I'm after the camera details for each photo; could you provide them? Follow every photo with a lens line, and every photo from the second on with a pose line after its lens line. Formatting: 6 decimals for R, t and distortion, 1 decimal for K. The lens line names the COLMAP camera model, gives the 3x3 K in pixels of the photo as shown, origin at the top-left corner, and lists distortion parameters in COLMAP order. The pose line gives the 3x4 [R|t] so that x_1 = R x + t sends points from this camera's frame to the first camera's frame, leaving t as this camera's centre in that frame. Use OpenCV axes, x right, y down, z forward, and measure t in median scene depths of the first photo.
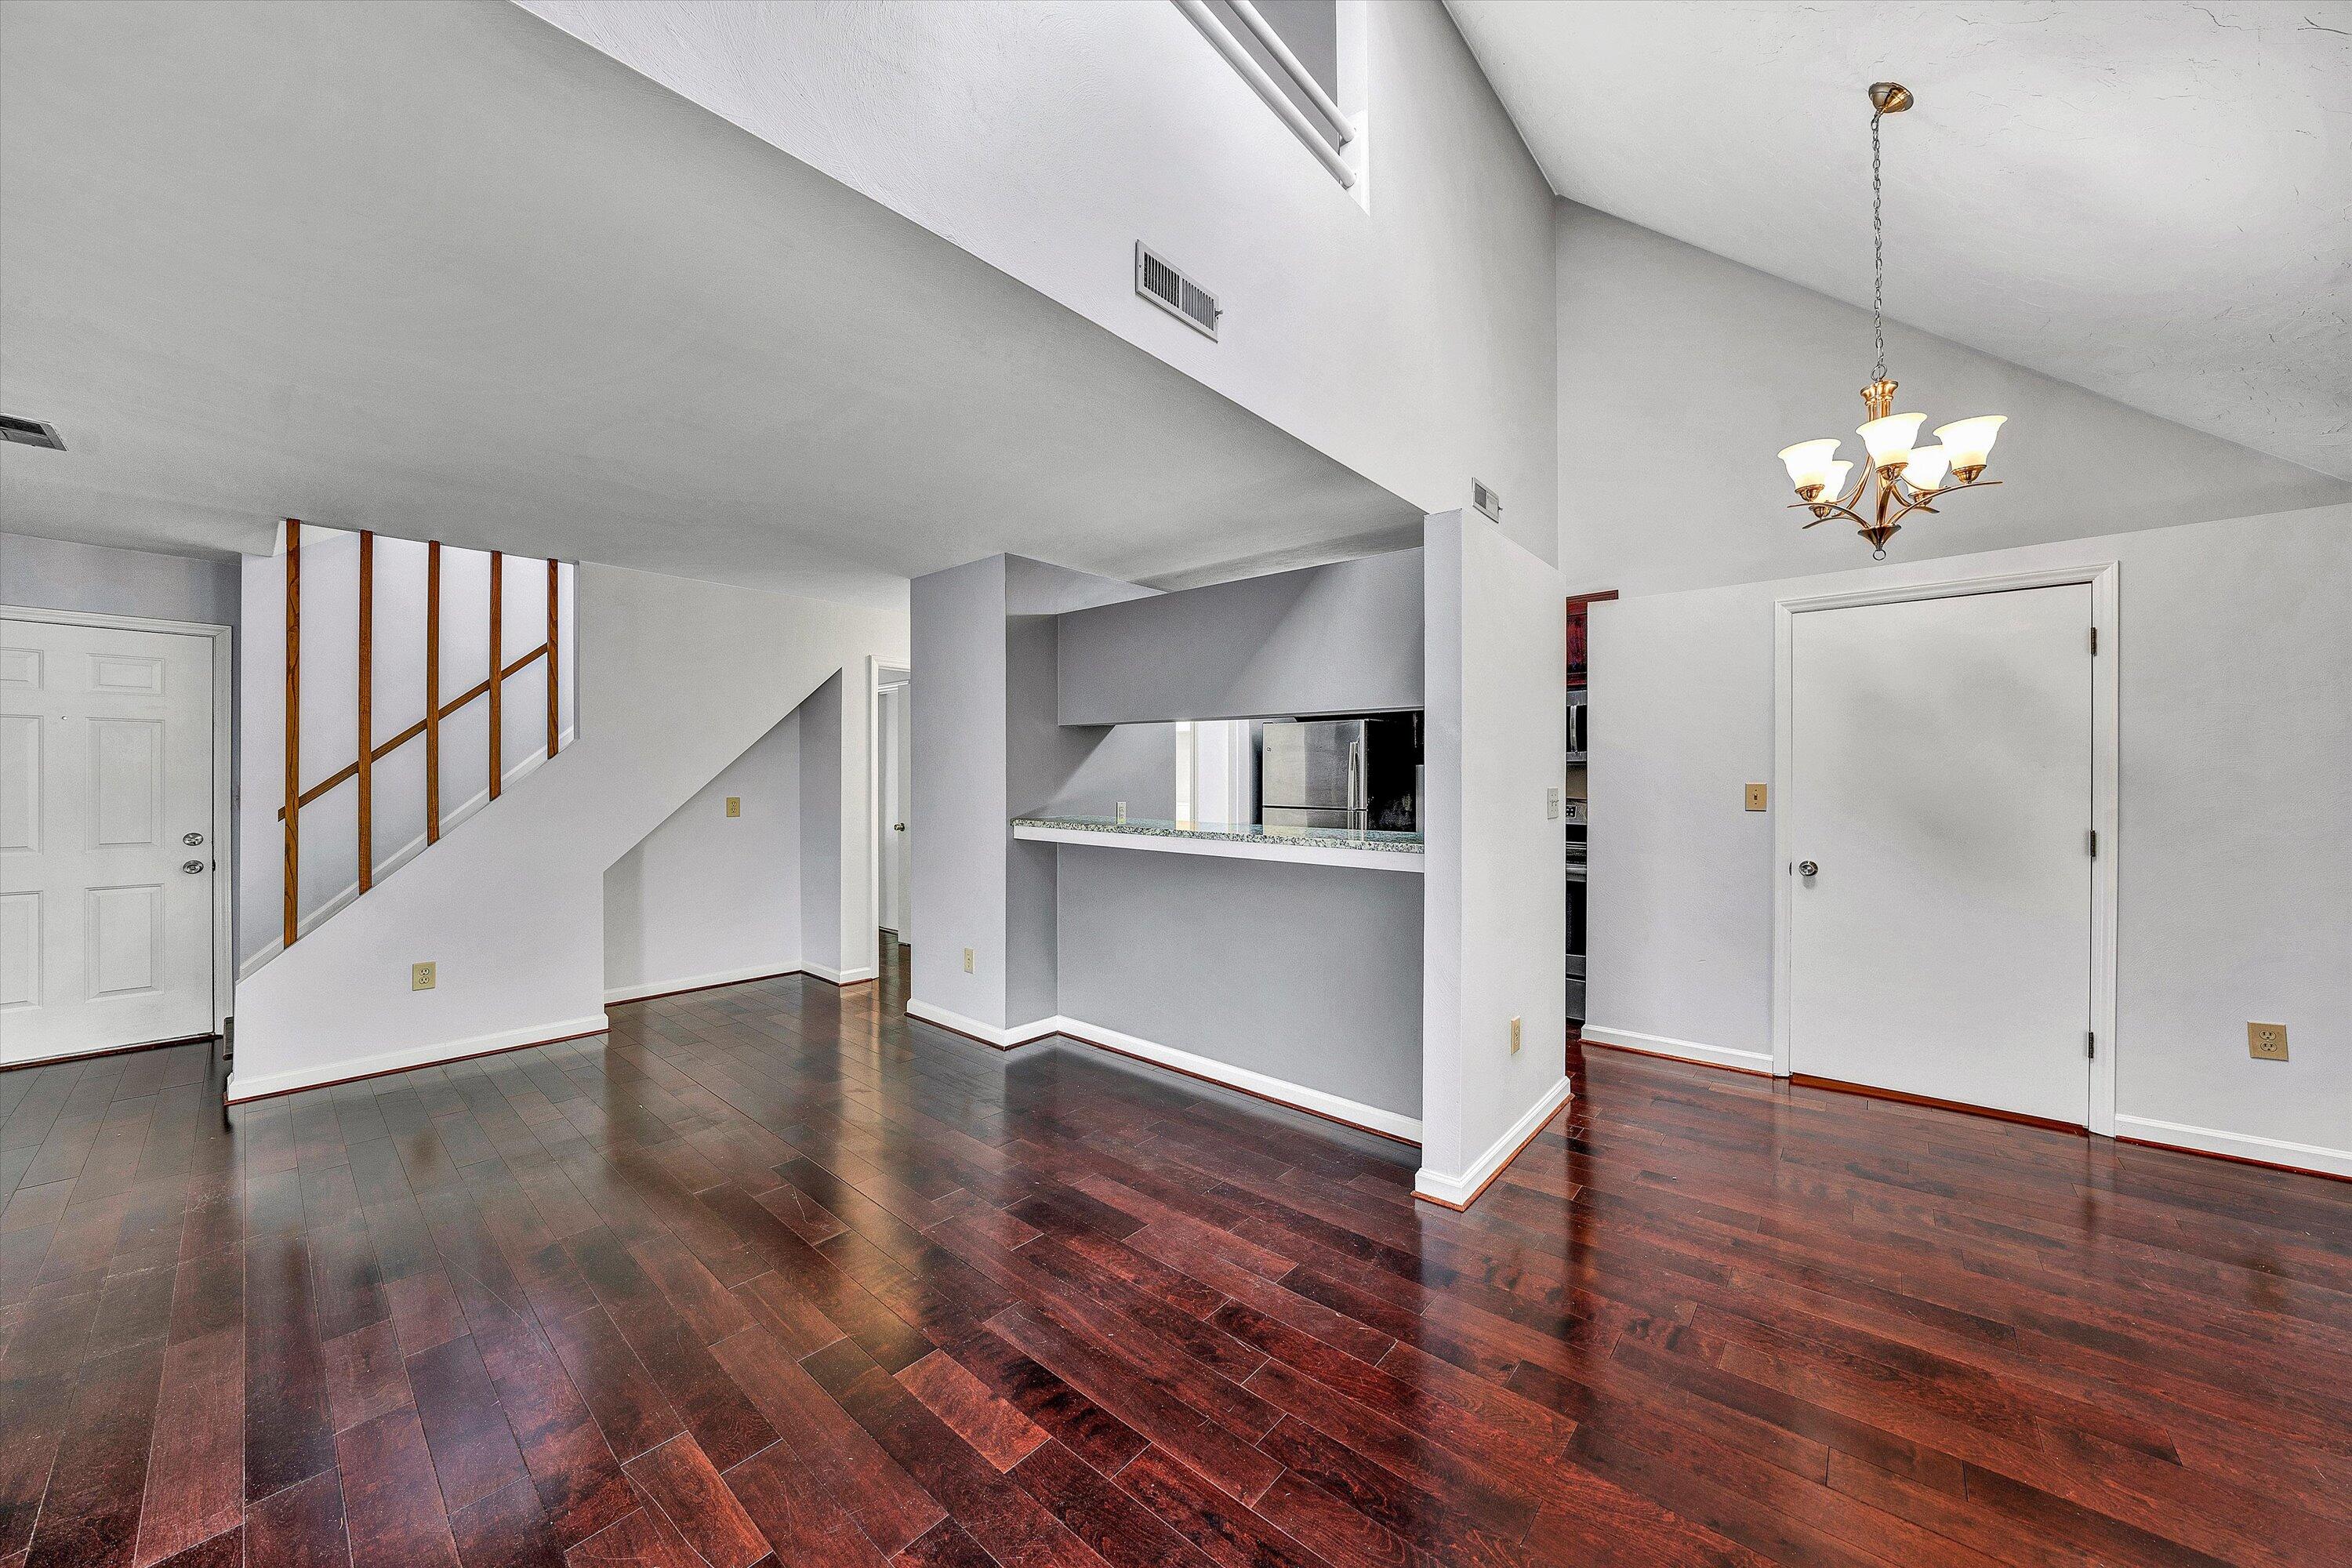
lens RADIAL K [[853.8, 0, 1174.7], [0, 853.8, 794.9], [0, 0, 1]] dist [-0.026791, 0.005255]
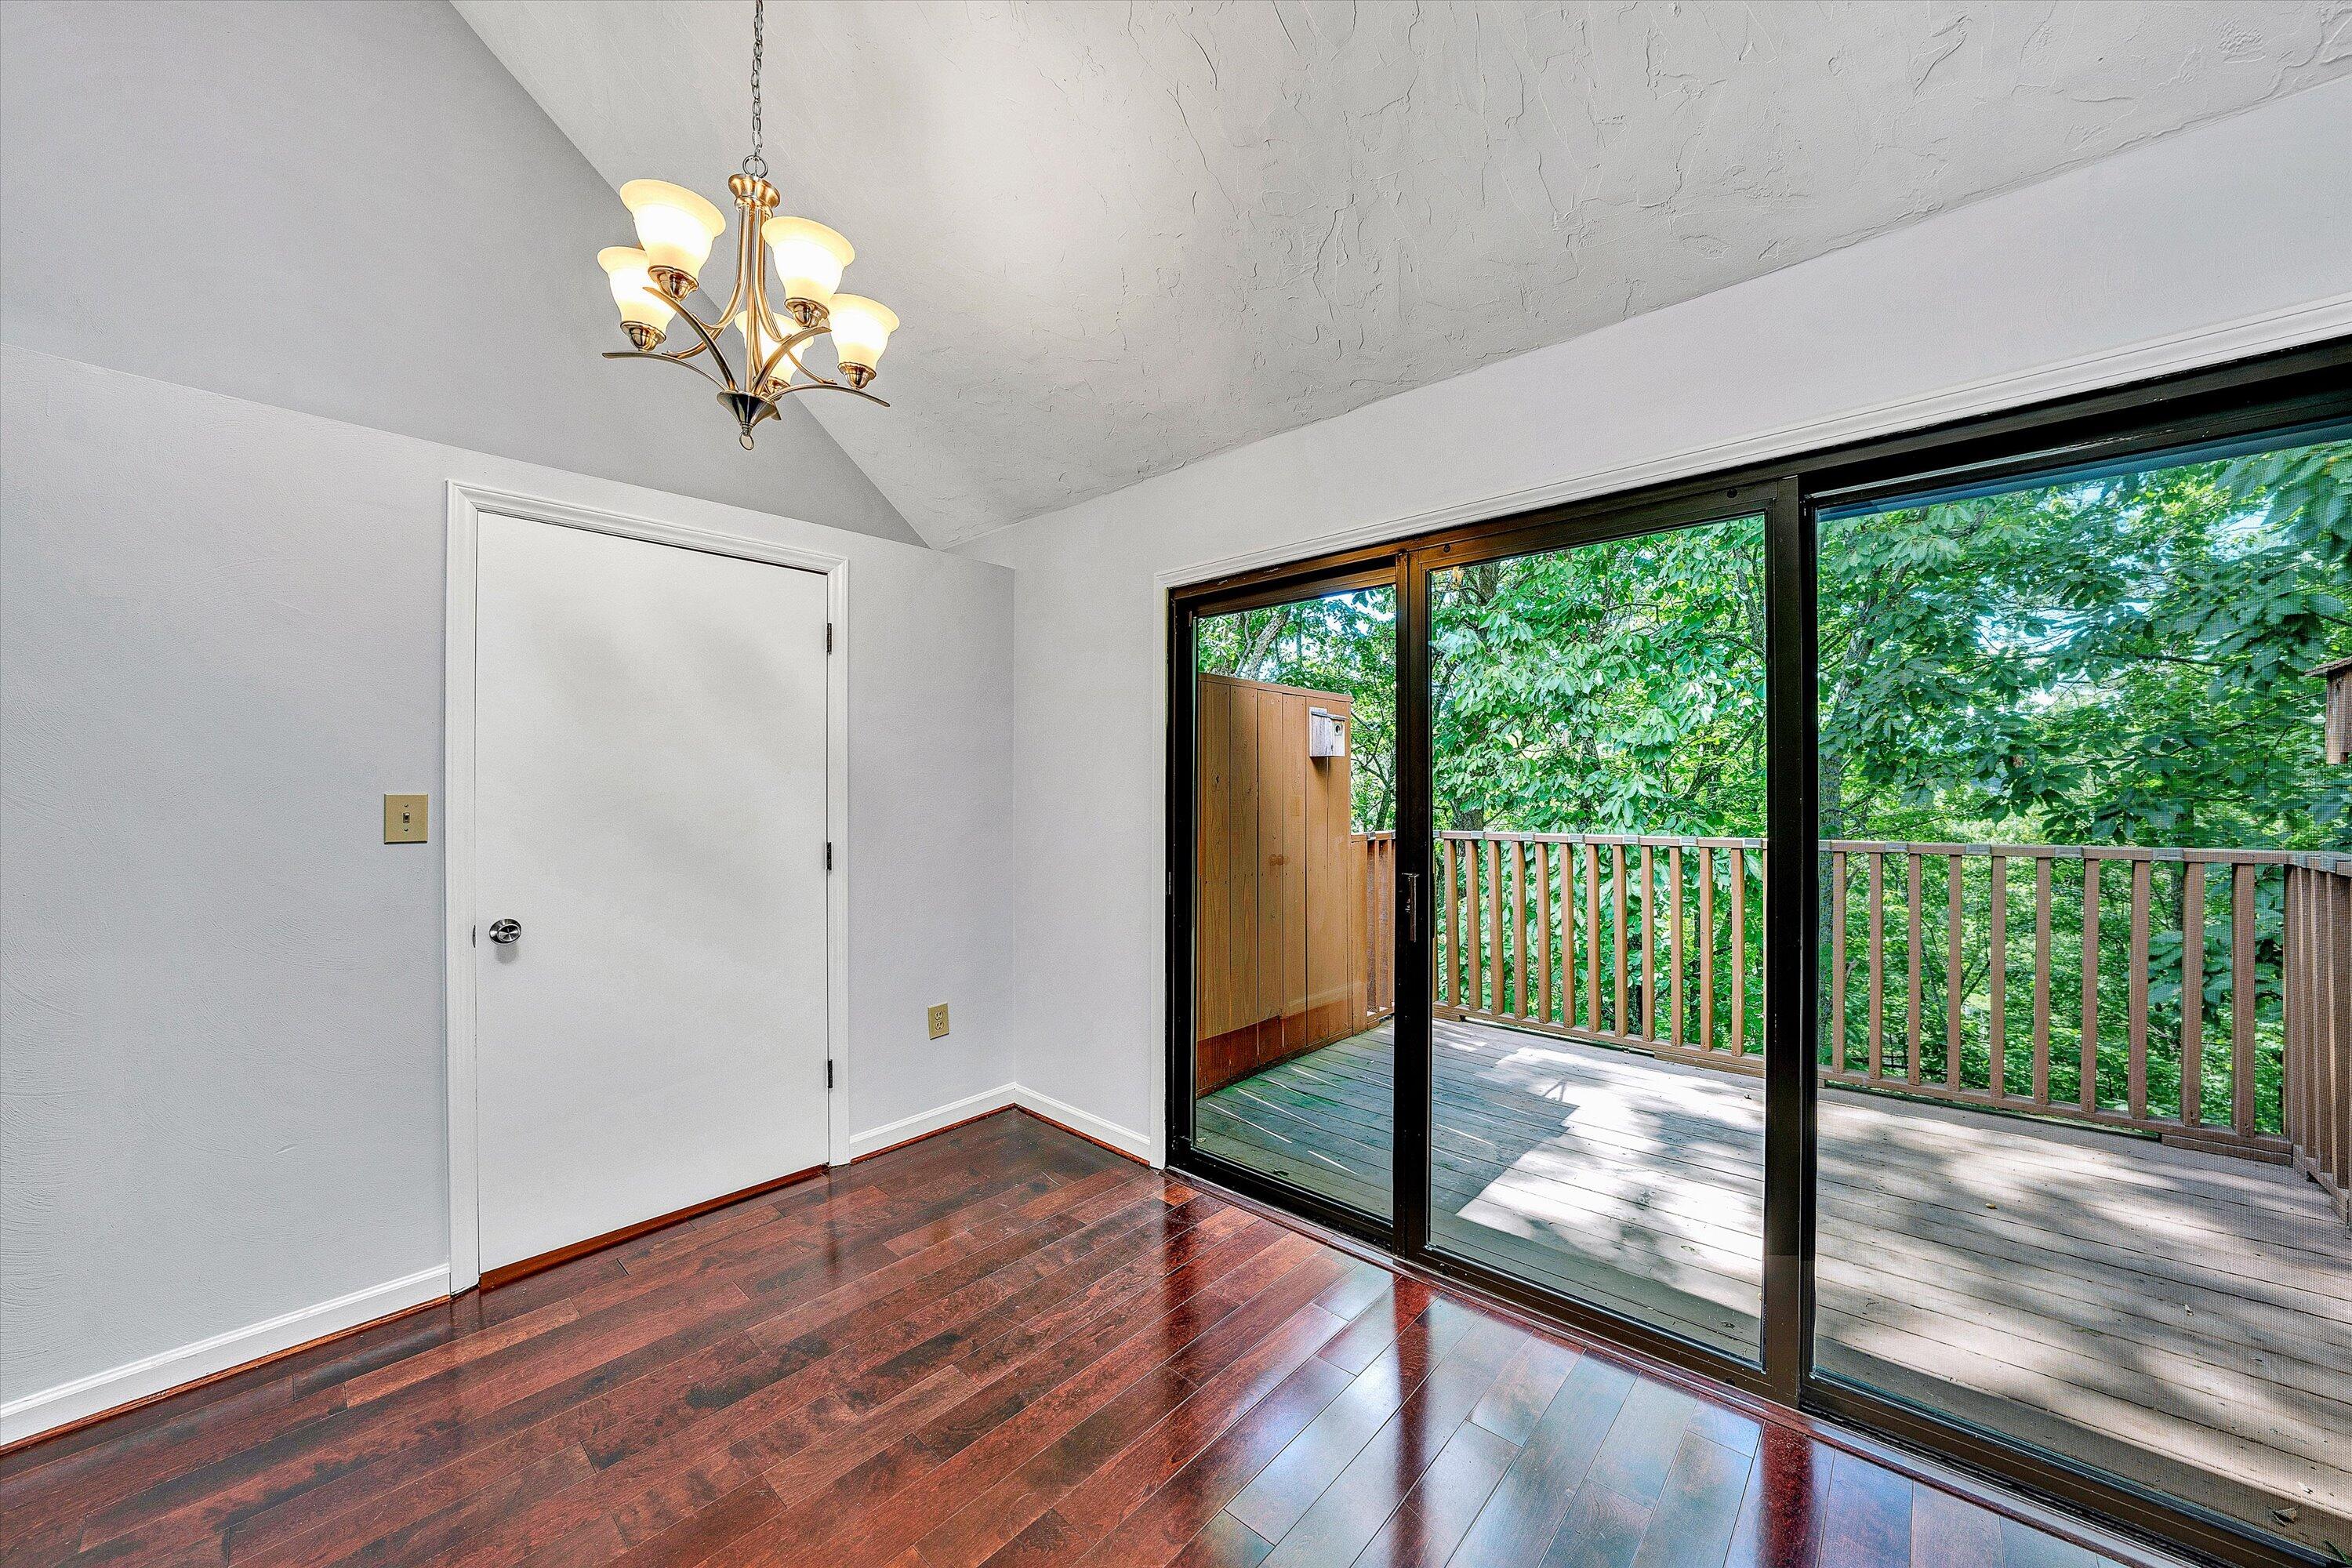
lens RADIAL K [[845.0, 0, 1178.7], [0, 845.0, 790.6], [0, 0, 1]] dist [-0.000284, 0.004733]
pose [[0.025948, 0.001870, 0.999662, 0.169232], [0.021863, 0.999758, -0.002438, -0.004202], [-0.999424, 0.021919, 0.025901, 0.584088]]
